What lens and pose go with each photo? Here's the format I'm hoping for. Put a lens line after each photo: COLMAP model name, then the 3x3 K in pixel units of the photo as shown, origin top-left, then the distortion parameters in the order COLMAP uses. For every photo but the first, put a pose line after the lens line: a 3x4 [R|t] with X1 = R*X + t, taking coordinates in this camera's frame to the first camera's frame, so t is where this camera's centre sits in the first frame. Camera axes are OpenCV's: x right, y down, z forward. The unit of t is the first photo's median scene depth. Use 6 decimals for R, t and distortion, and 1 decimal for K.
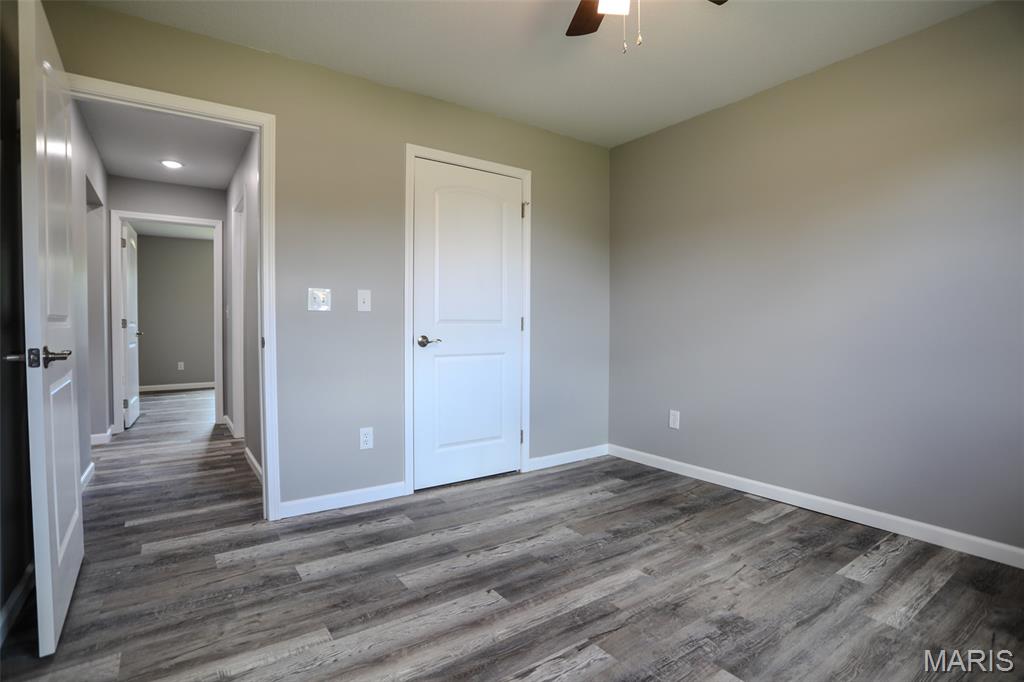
lens RADIAL K [[510.8, 0, 512.0], [0, 510.8, 341.0], [0, 0, 1]] dist [-0.064600, 0.024499]
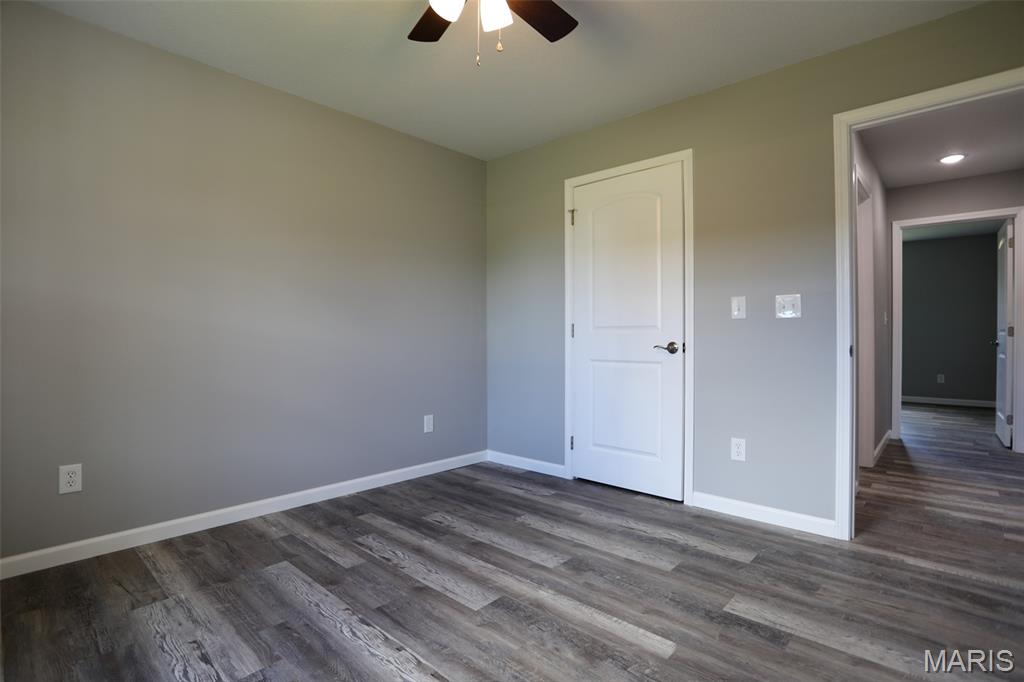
lens RADIAL K [[510.8, 0, 512.0], [0, 510.8, 341.0], [0, 0, 1]] dist [-0.064600, 0.024499]
pose [[0.204459, -0.001353, -0.978874, 0.559636], [-0.017553, 0.999833, -0.005048, -0.003052], [0.978718, 0.018214, 0.204402, 0.386673]]
